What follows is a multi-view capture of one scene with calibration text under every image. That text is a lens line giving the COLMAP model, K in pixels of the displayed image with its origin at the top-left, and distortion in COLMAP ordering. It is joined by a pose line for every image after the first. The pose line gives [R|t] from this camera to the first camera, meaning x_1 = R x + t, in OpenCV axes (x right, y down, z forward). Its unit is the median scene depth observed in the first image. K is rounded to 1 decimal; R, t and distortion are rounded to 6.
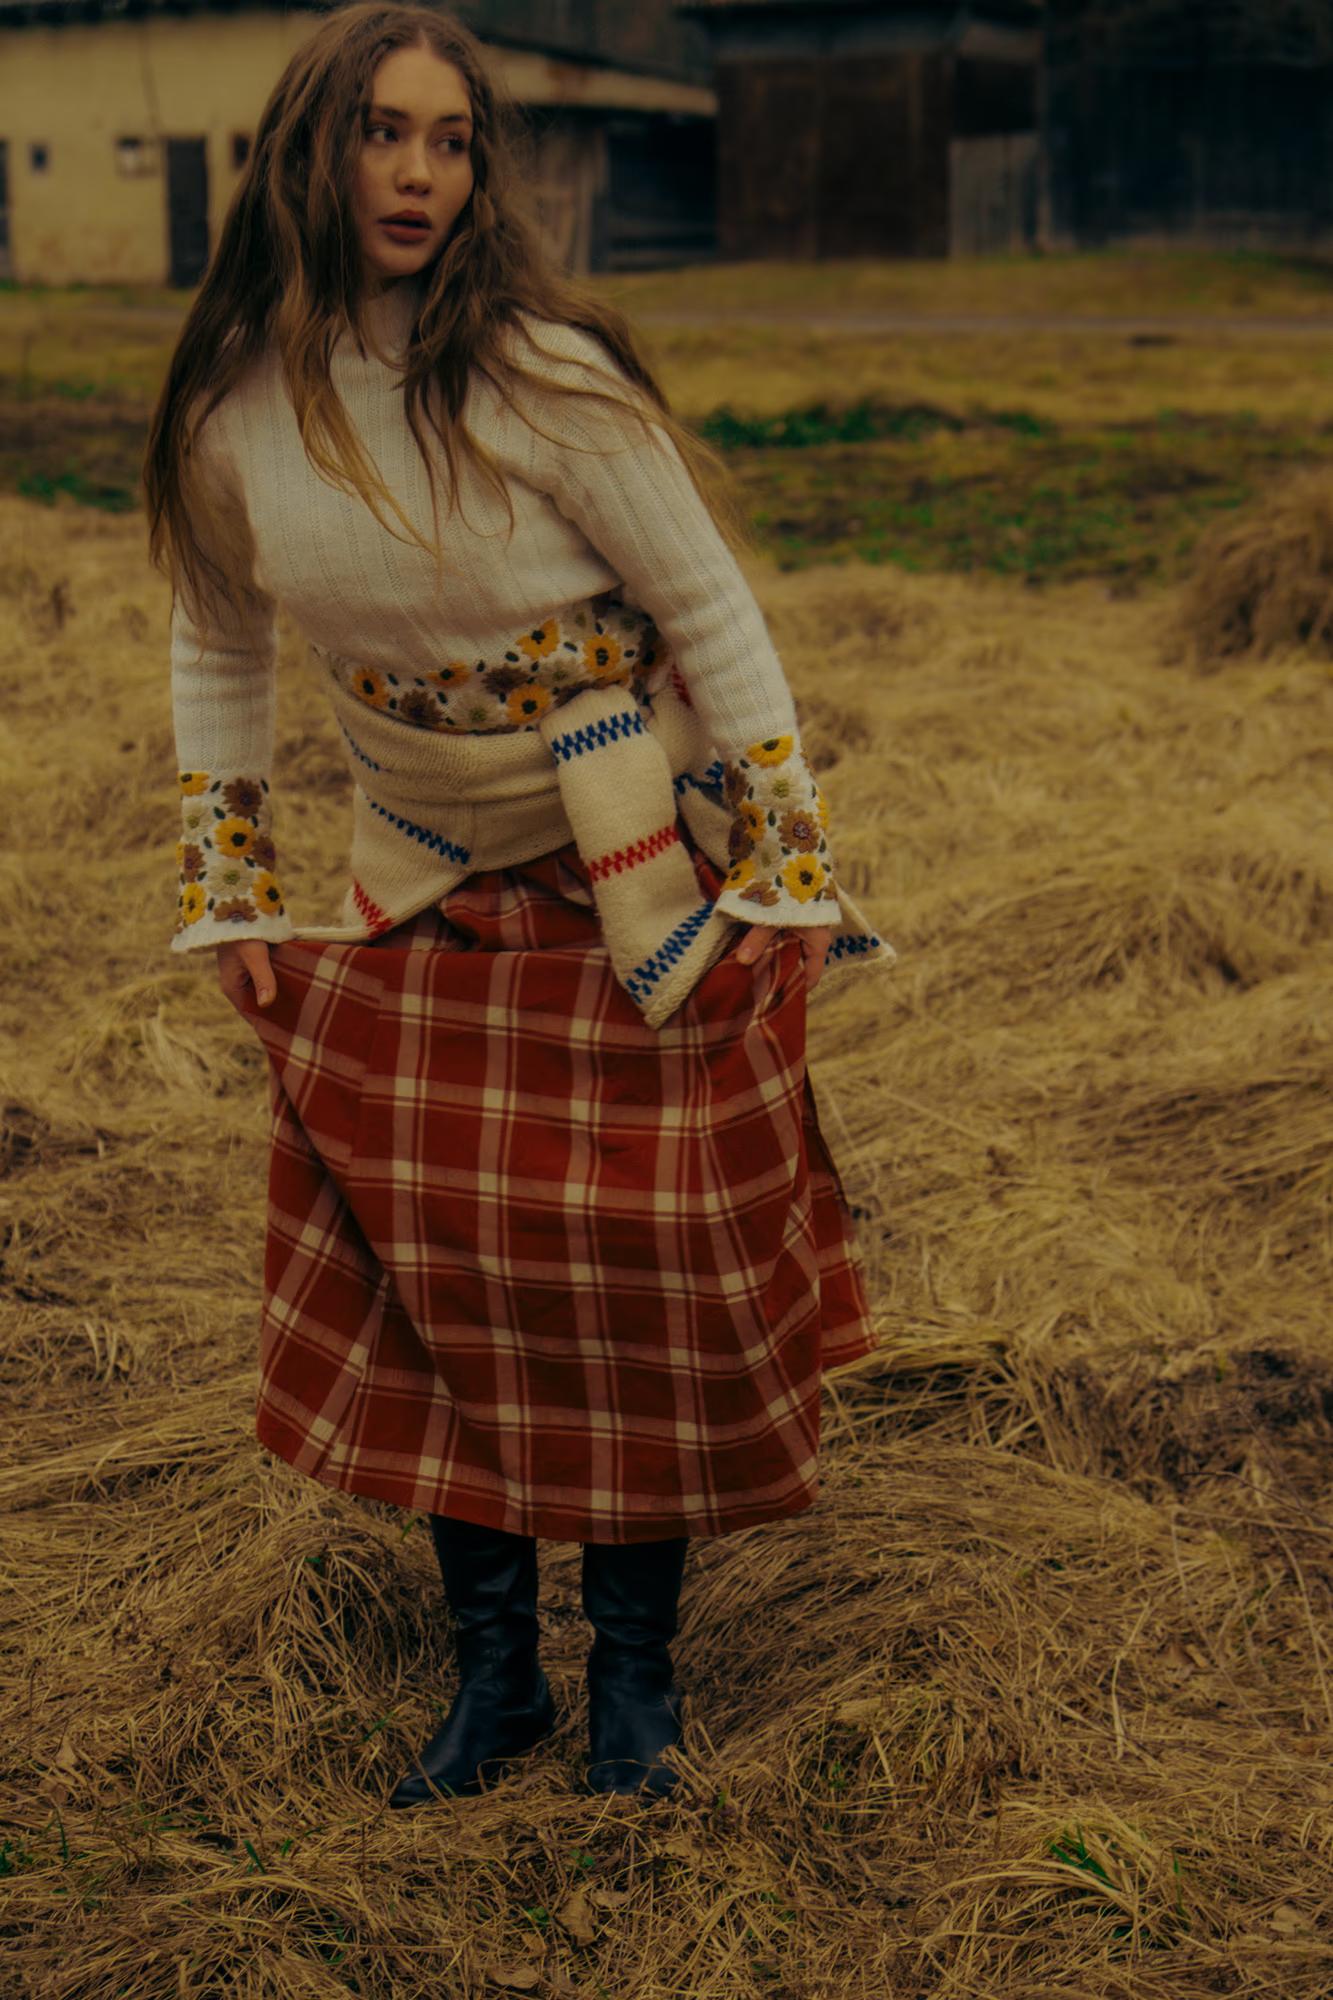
lens RADIAL K [[4532.2, 0, 666.5], [0, 4532.2, 1000.0], [0, 0, 1]] dist [0.053858, 0.089454]
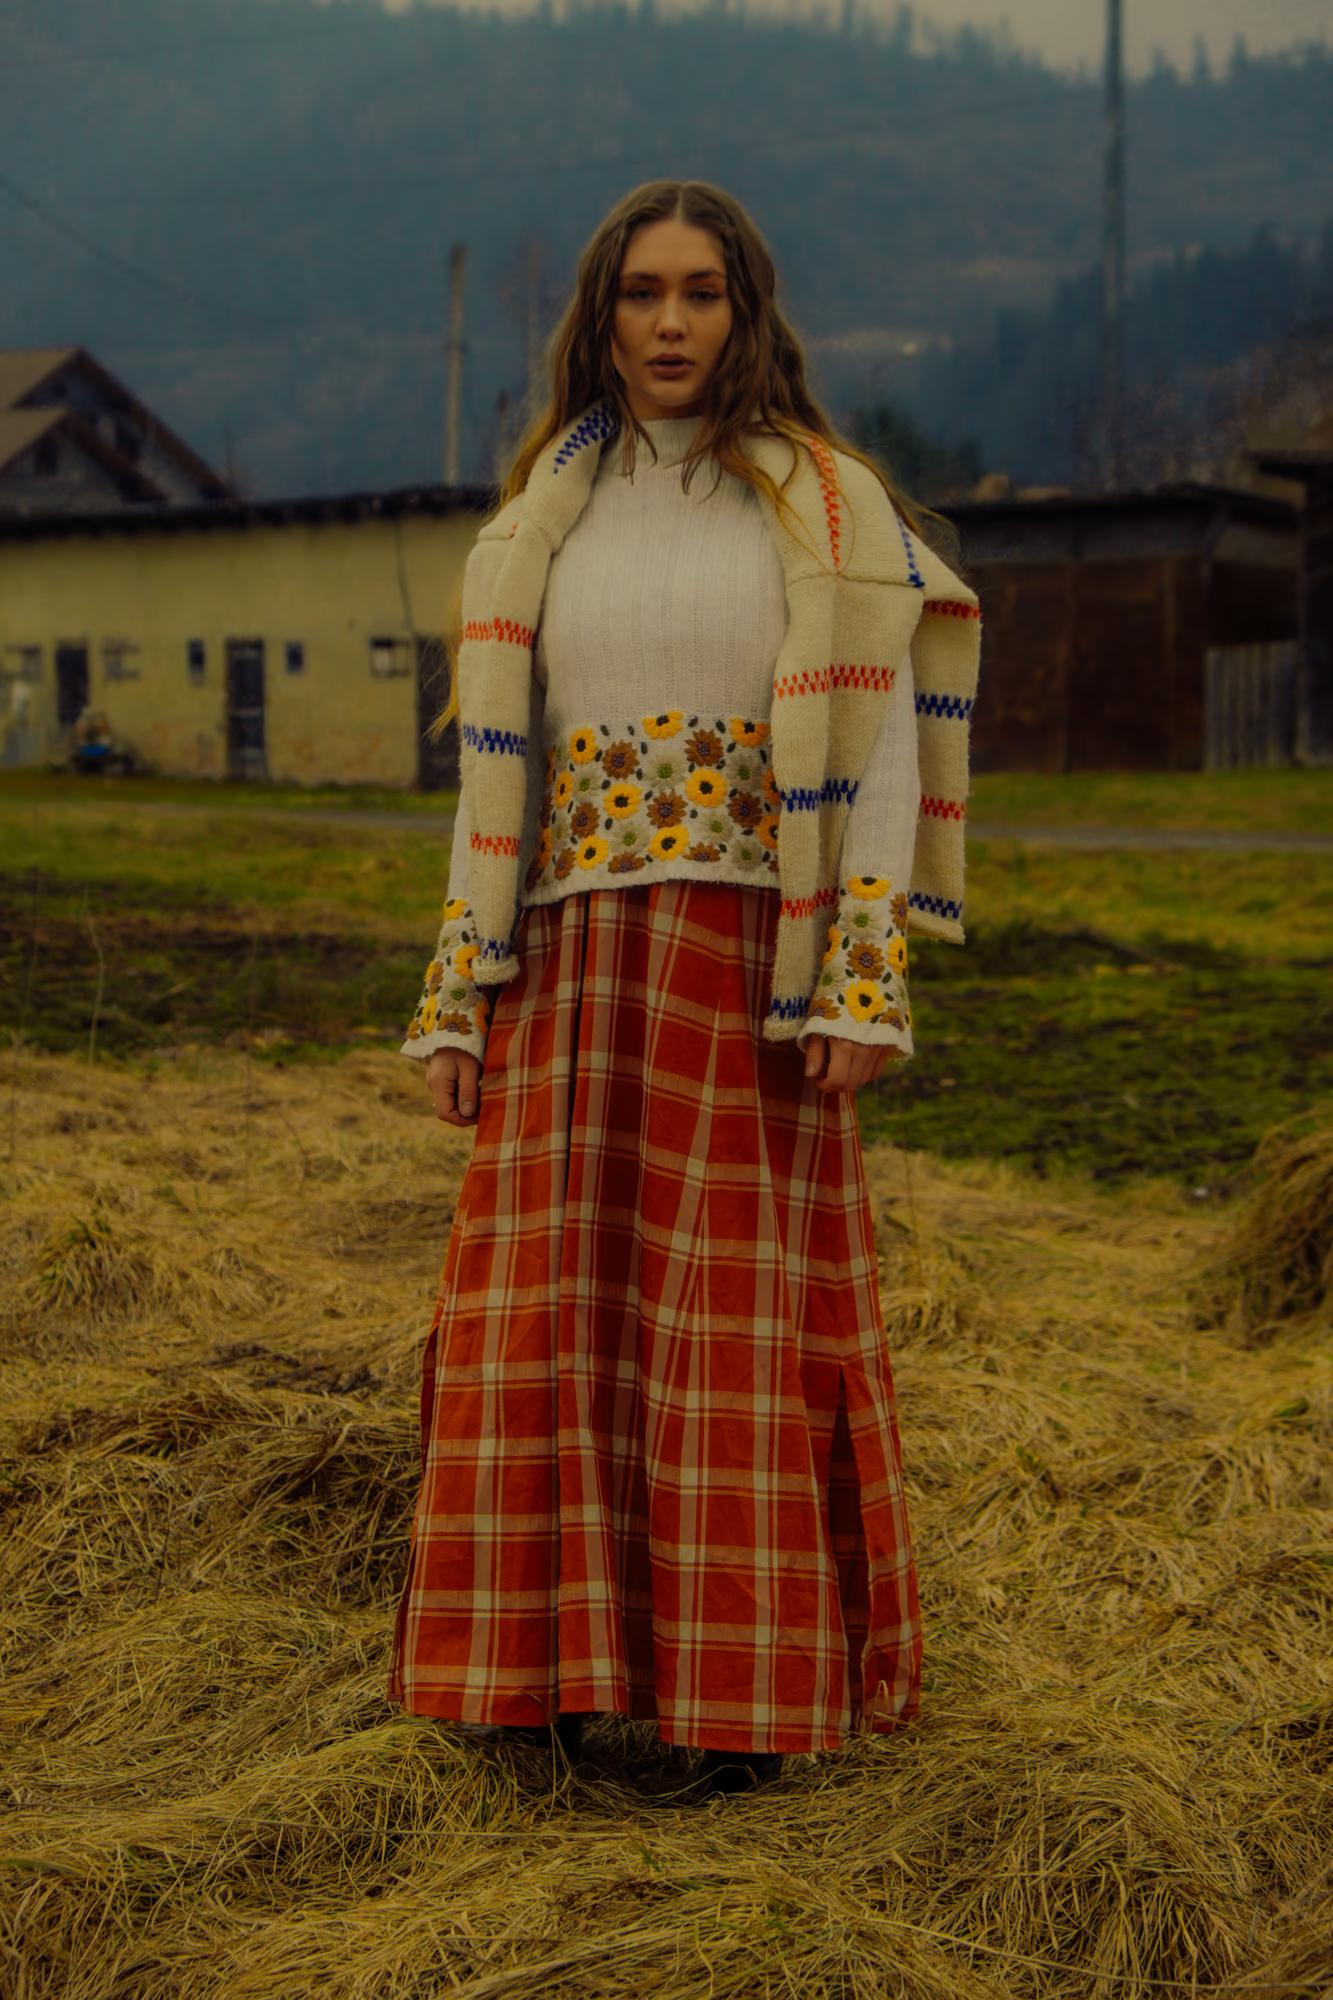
lens RADIAL K [[4532.2, 0, 666.5], [0, 4532.2, 1000.0], [0, 0, 1]] dist [0.053858, 0.089454]
pose [[0.997469, 0.017775, -0.068840, 0.019467], [-0.025266, 0.993663, -0.109525, -0.011687], [0.066457, 0.110987, 0.991597, 0.074633]]
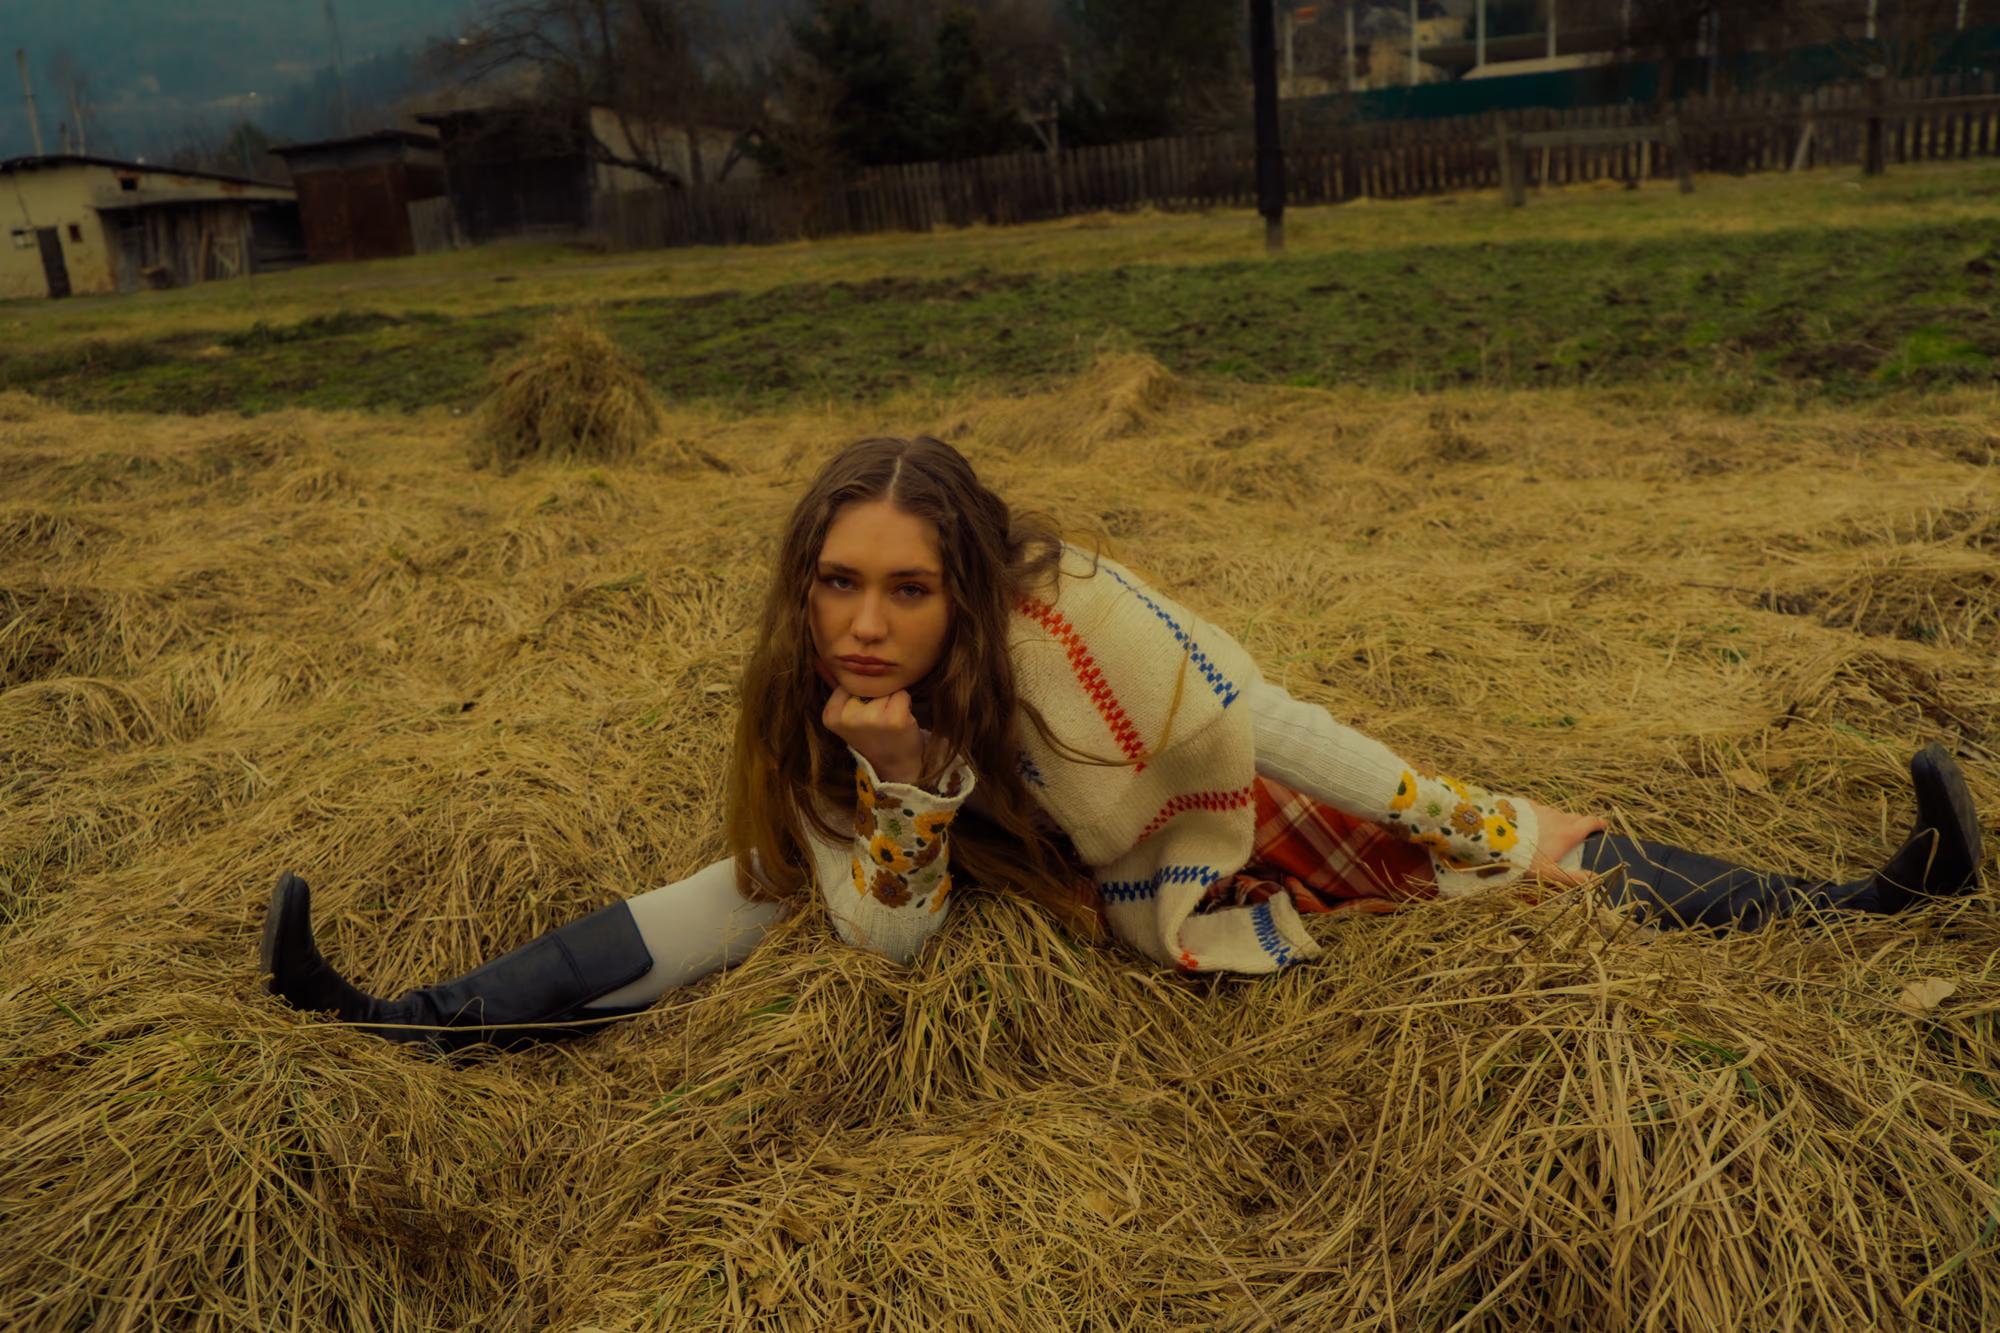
lens RADIAL K [[1678.2, 0, 1000.0], [0, 1678.2, 666.5], [0, 0, 1]] dist [0.012340, 0.004877]
pose [[0.928032, -0.156360, 0.338096, 0.019949], [0.128703, 0.986333, 0.102877, -0.012353], [-0.349560, -0.051959, 0.935472, 0.124839]]
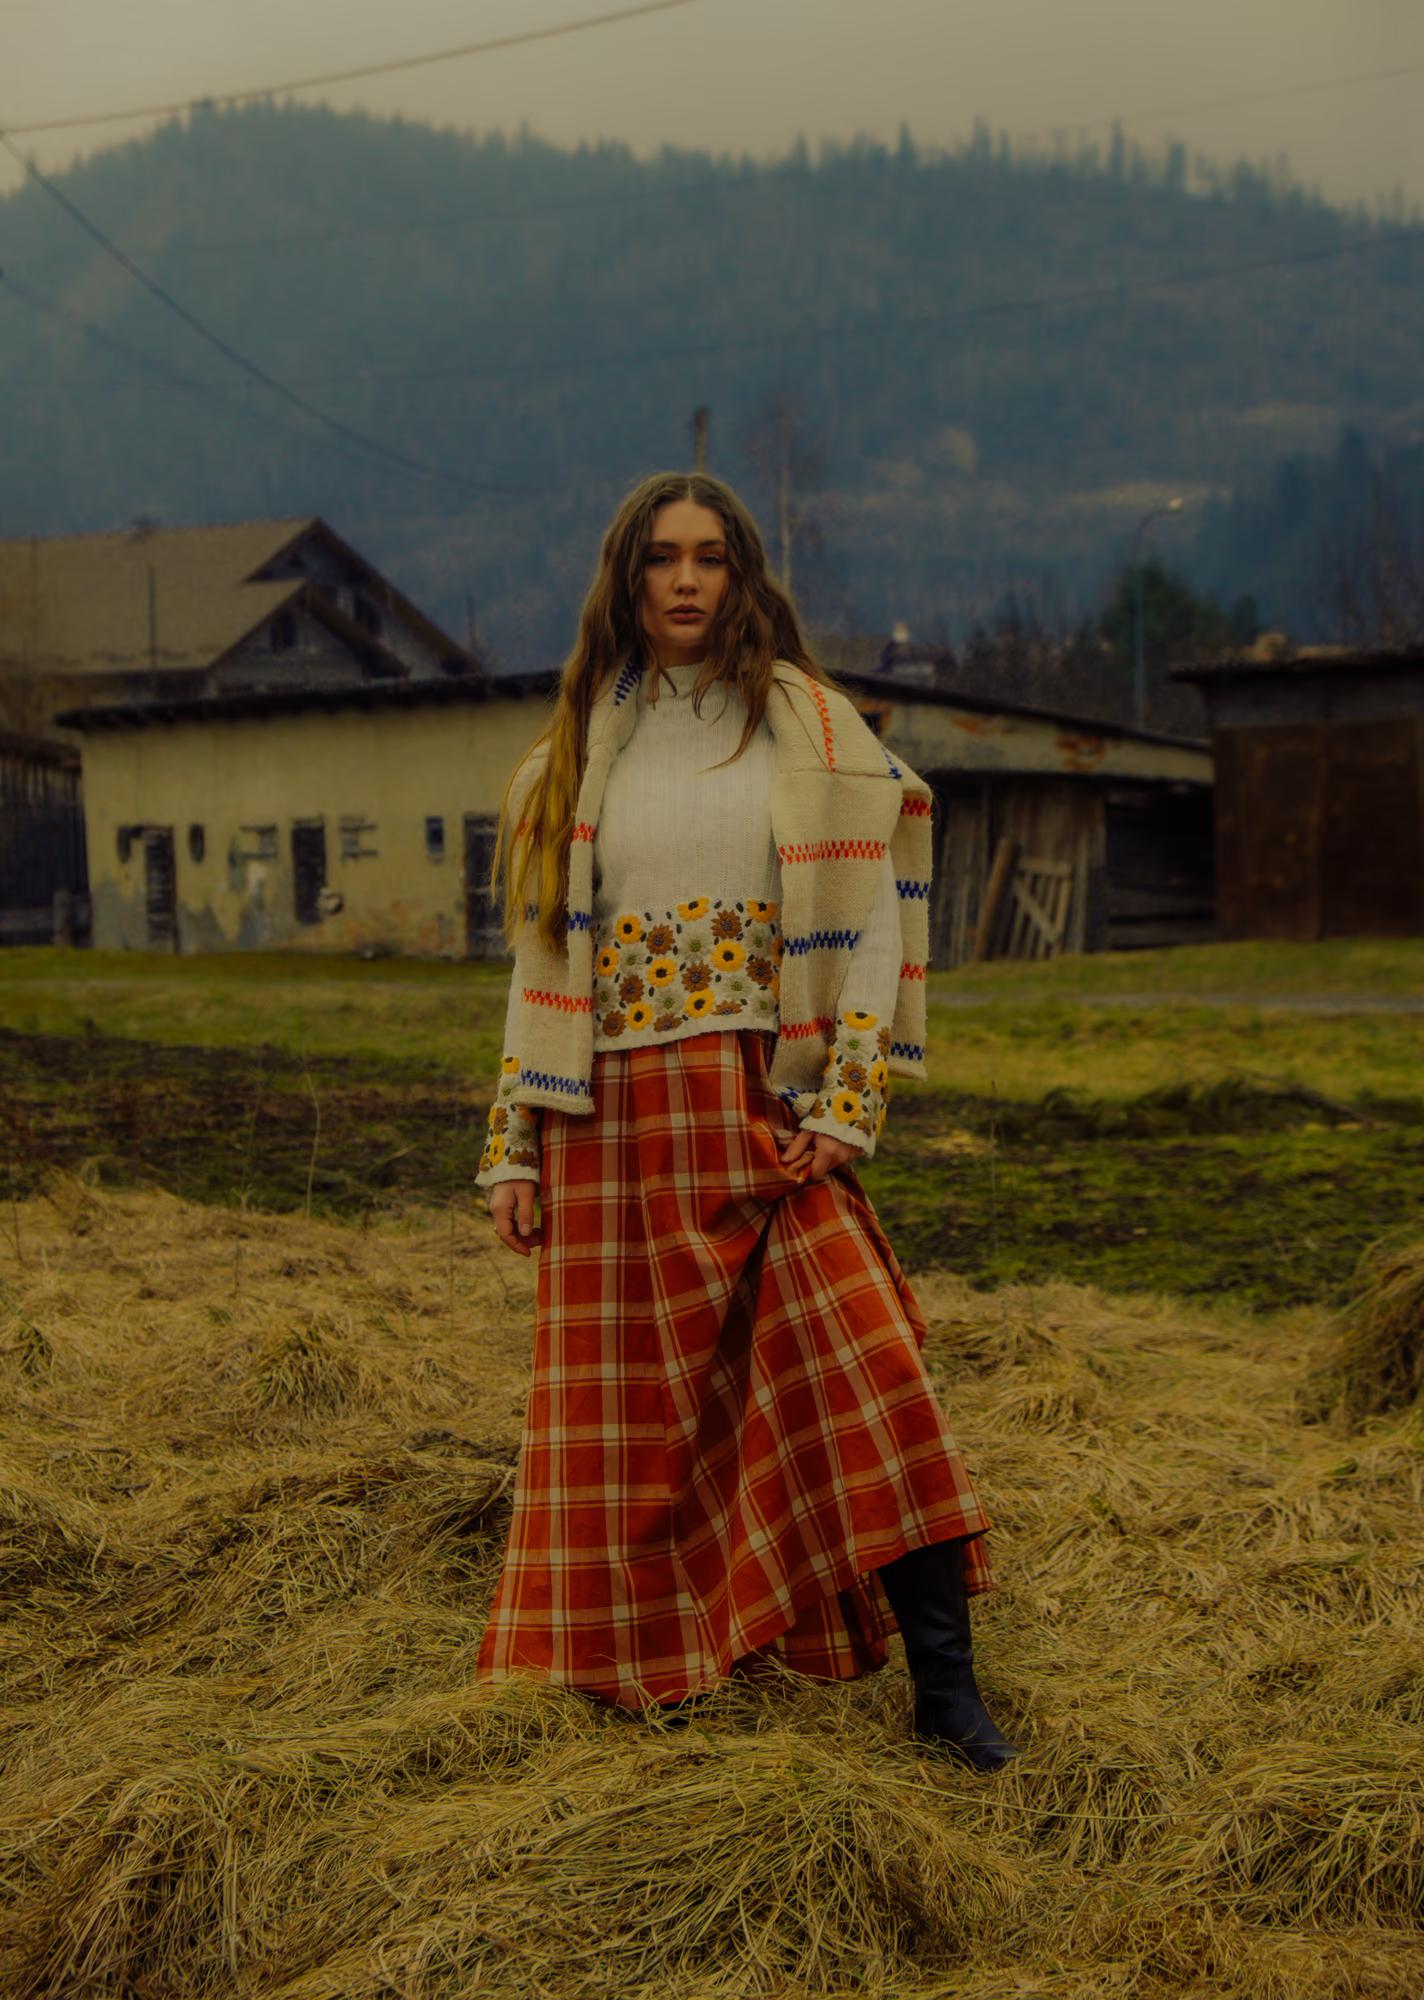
lens RADIAL K [[4747.6, 0, 710.7], [0, 4747.6, 950.2], [0, 0, 1]] dist [0.079237, -0.052504]
pose [[0.993266, 0.001257, -0.115850, 0.026815], [-0.019688, 0.987229, -0.158085, -0.005873], [0.114172, 0.159301, 0.980606, 0.045041]]
